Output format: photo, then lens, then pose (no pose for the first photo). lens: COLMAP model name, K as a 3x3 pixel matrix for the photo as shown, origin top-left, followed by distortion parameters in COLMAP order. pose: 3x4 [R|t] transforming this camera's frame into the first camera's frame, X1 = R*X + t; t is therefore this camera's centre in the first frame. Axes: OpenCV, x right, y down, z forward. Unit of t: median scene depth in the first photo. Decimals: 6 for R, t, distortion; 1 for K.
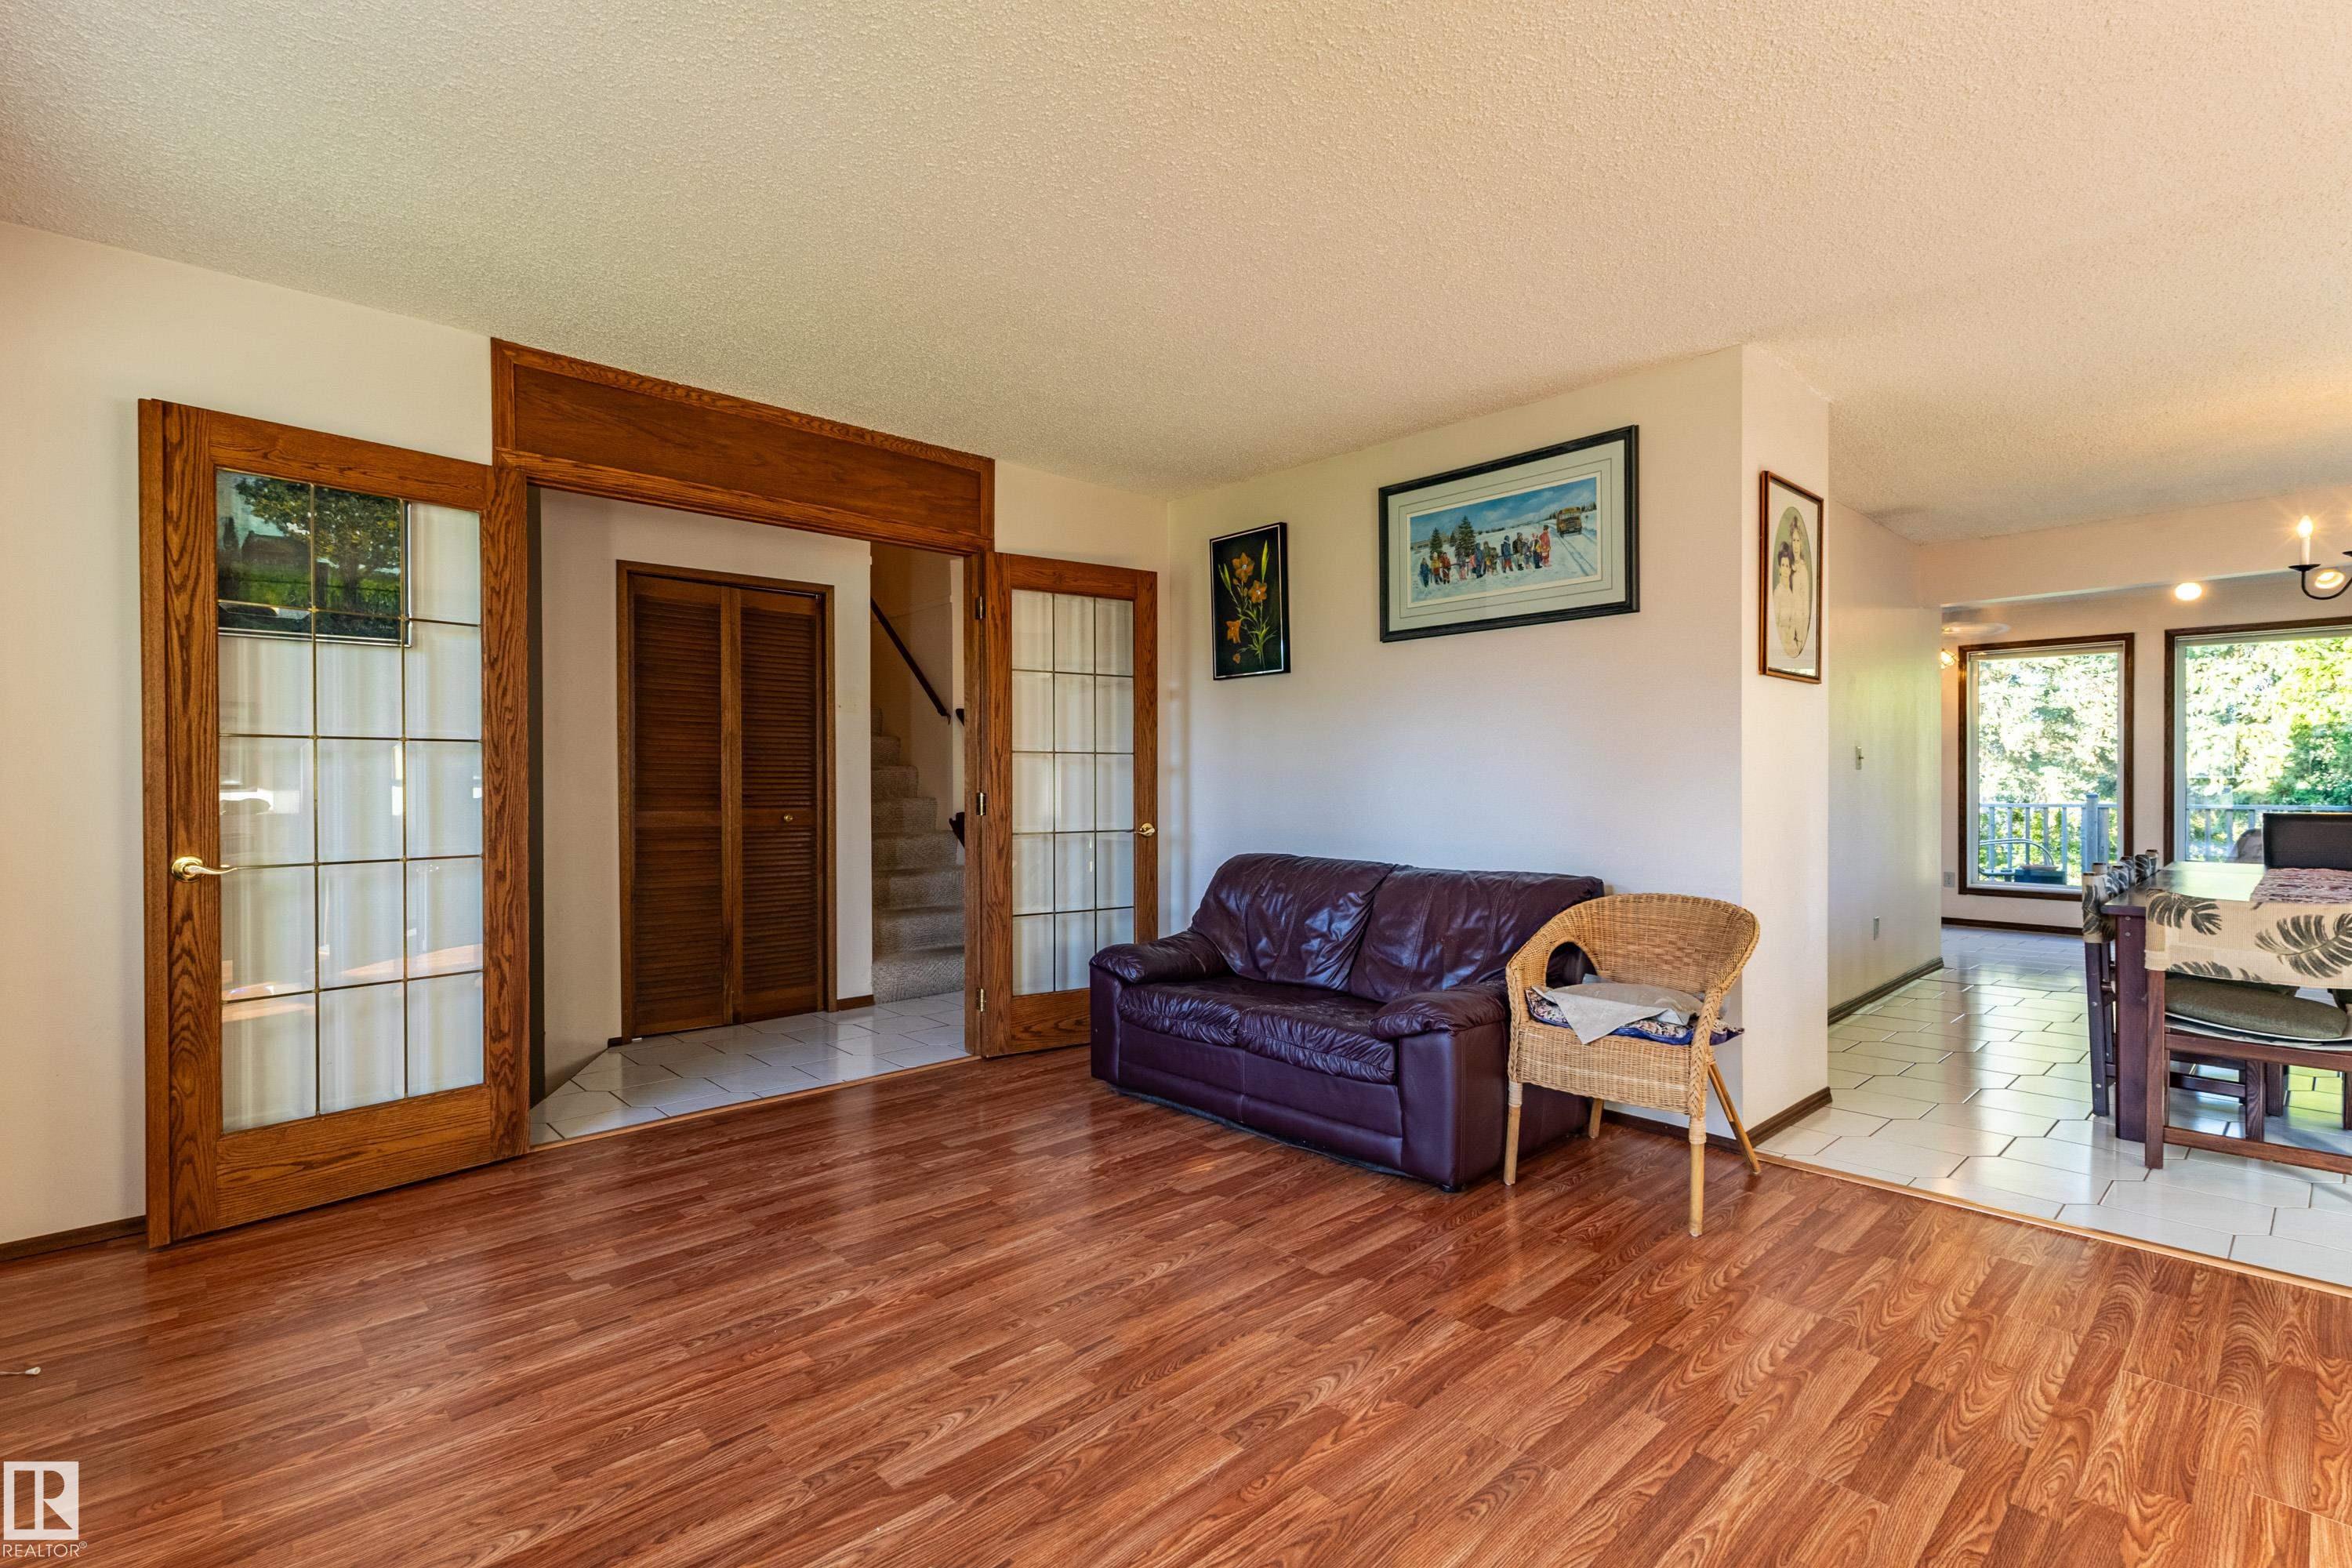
lens RADIAL K [[1090.4, 0, 1175.4], [0, 1090.4, 786.3], [0, 0, 1]] dist [0.004568, 0.000906]
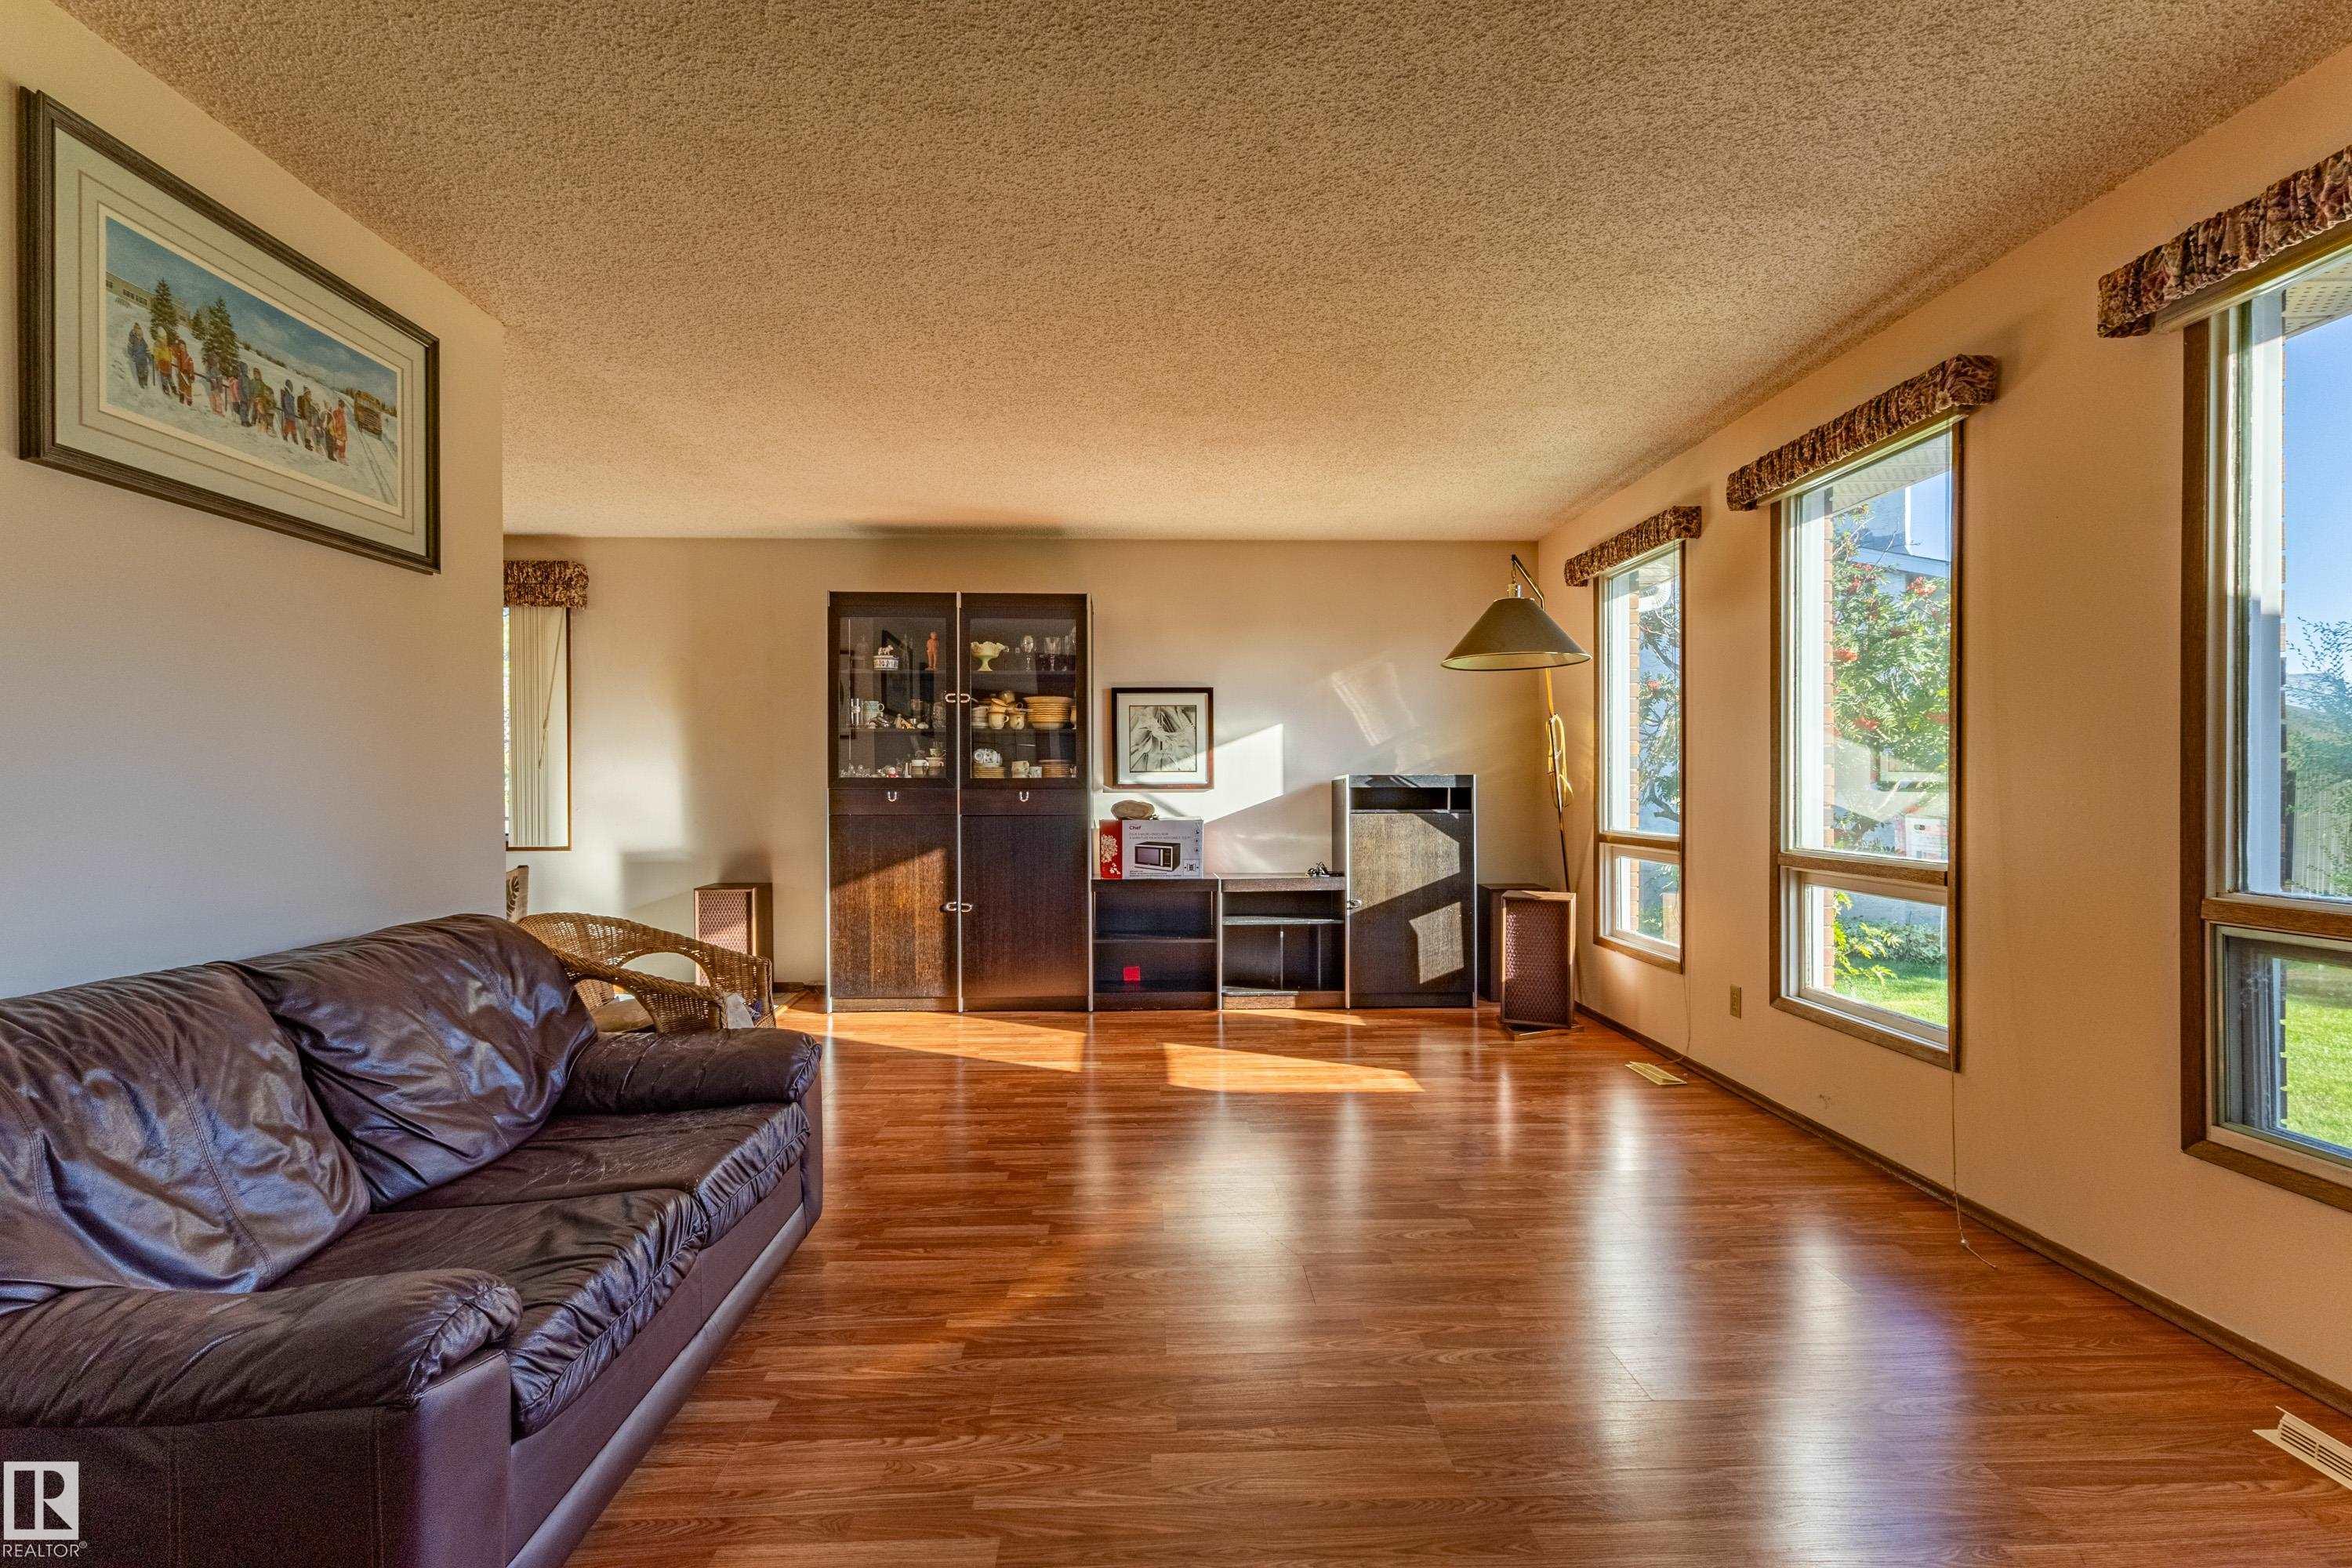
lens RADIAL K [[1090.4, 0, 1175.4], [0, 1090.4, 786.3], [0, 0, 1]] dist [0.004568, 0.000906]
pose [[-0.748021, 0.002847, 0.663670, -0.459161], [0.008478, 0.999950, 0.005266, -0.006274], [-0.663621, 0.009566, -0.748007, 1.133797]]
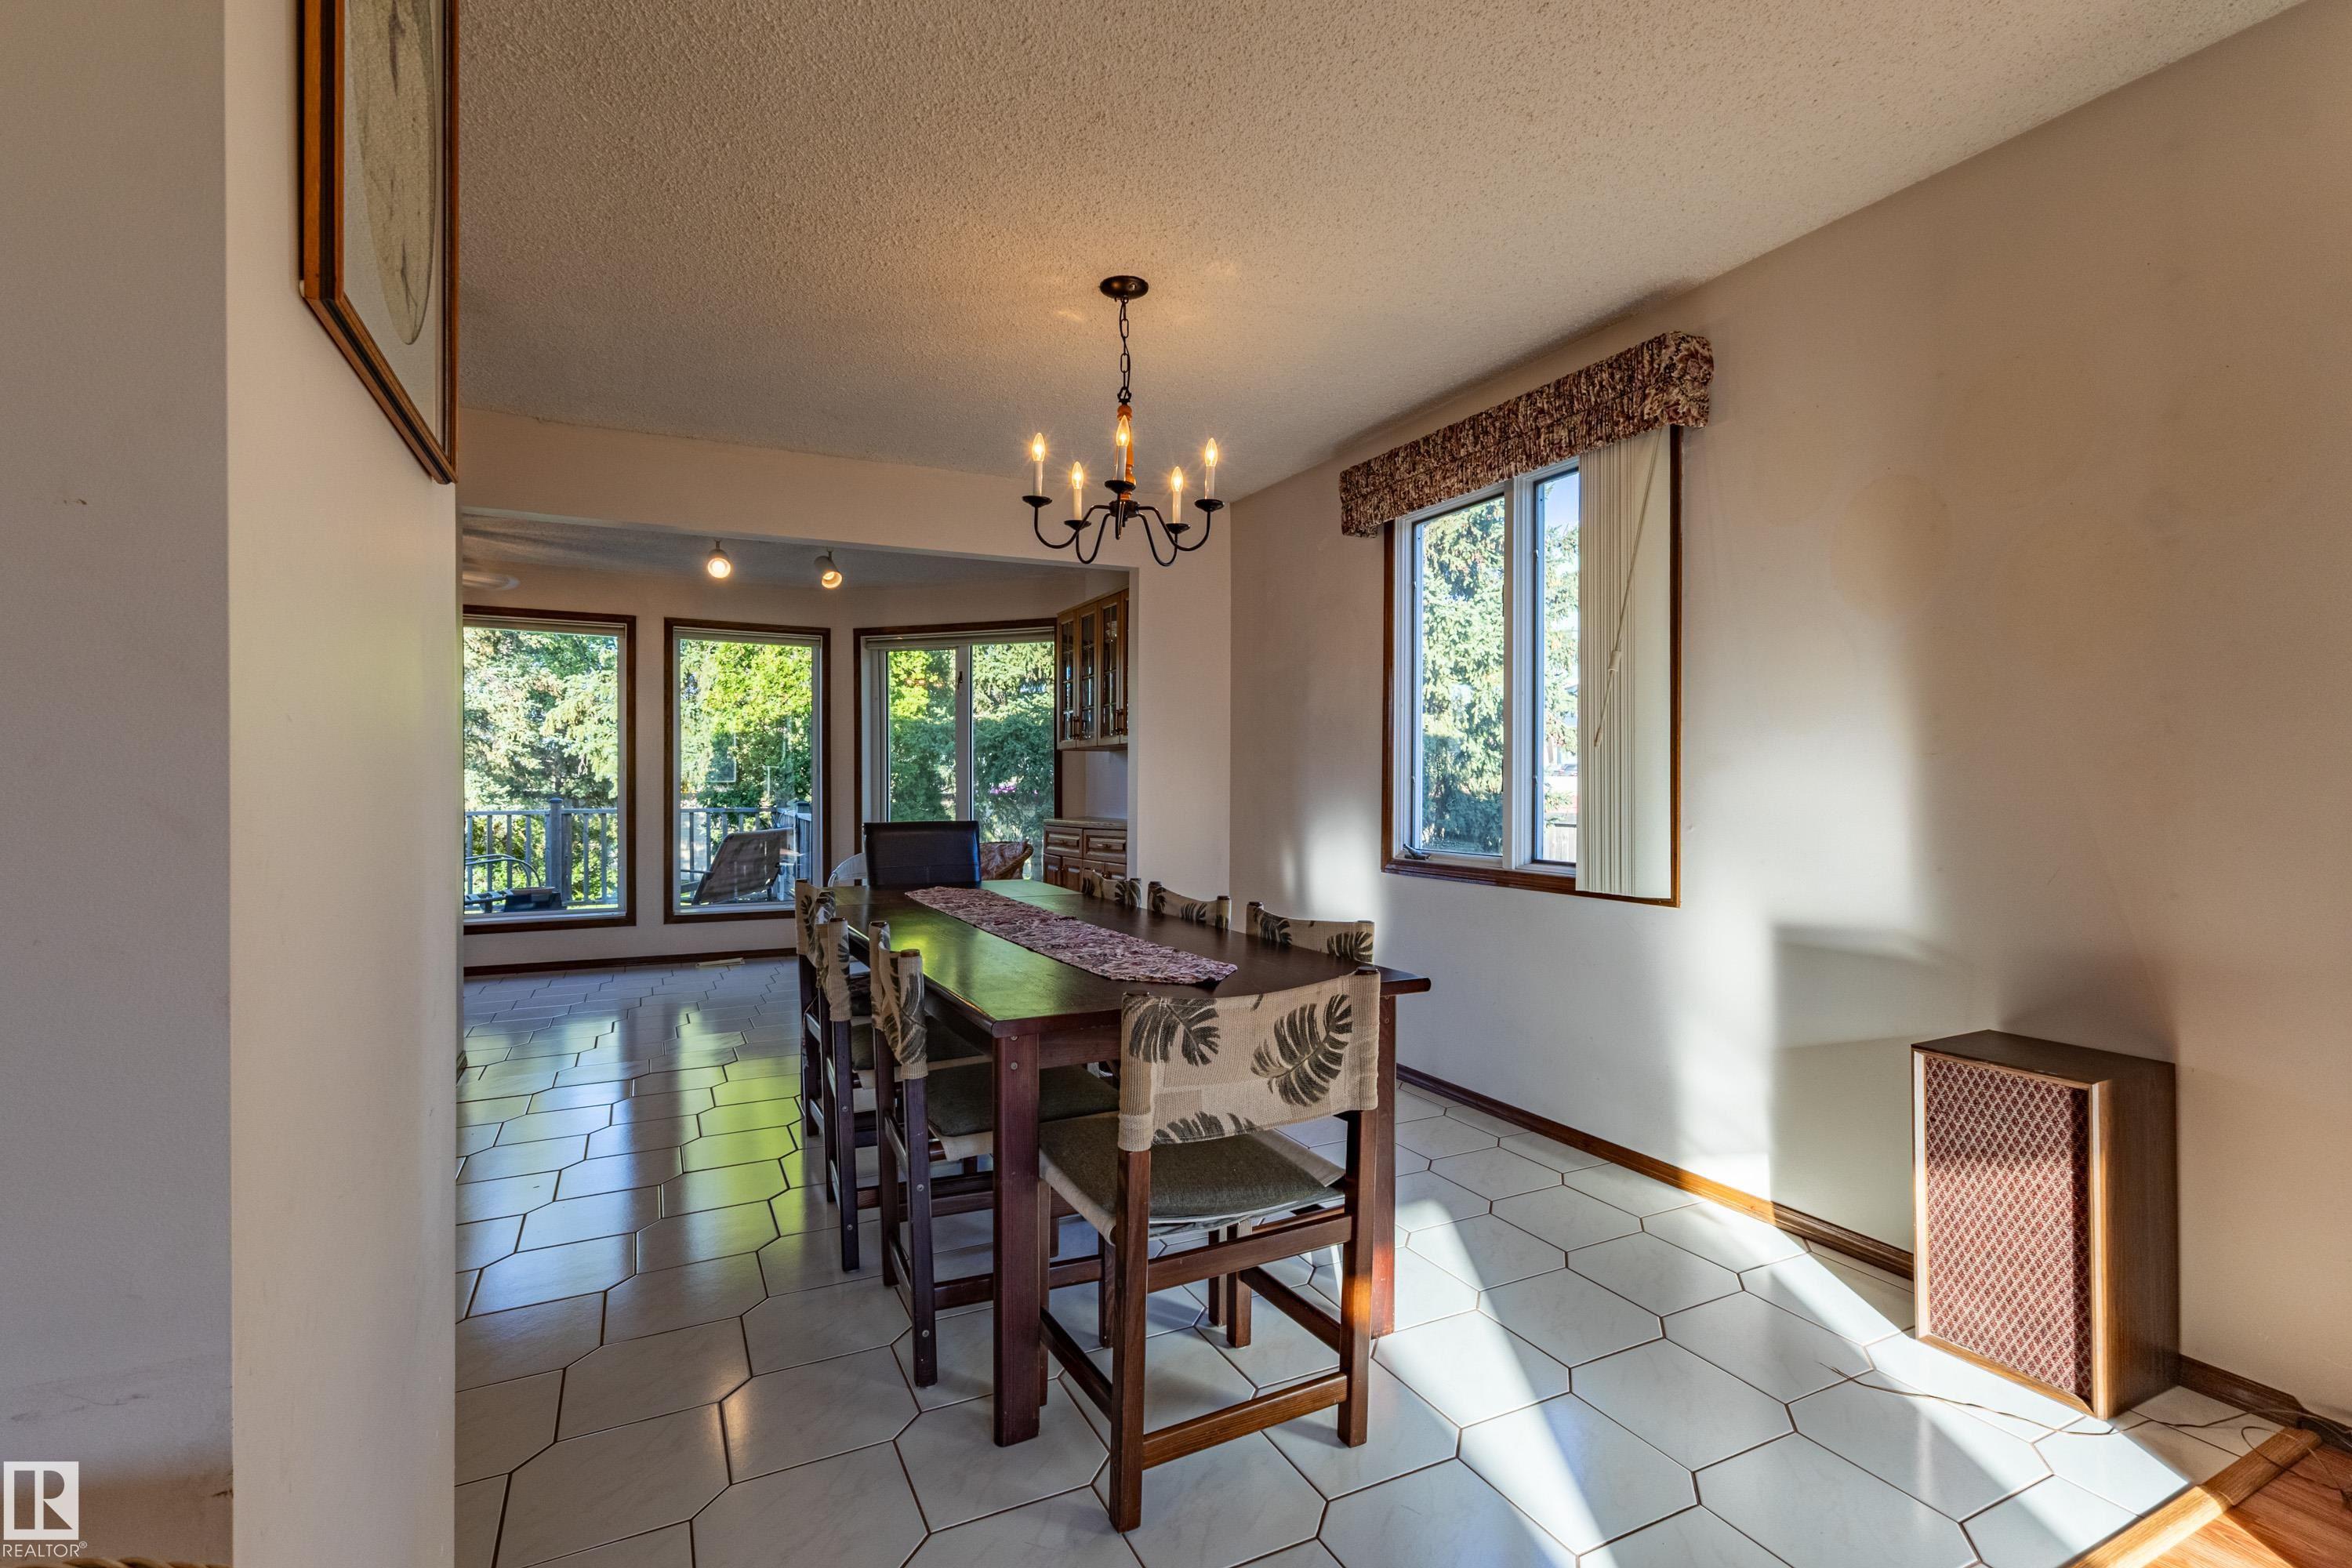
lens RADIAL K [[1088.1, 0, 1176.0], [0, 1088.1, 784.0], [0, 0, 1]] dist [0.005439, 0.000959]
pose [[0.287223, 0.001377, 0.957863, 0.331697], [0.004402, 0.999987, -0.002758, -0.002663], [-0.957854, 0.005009, 0.287213, 0.676959]]
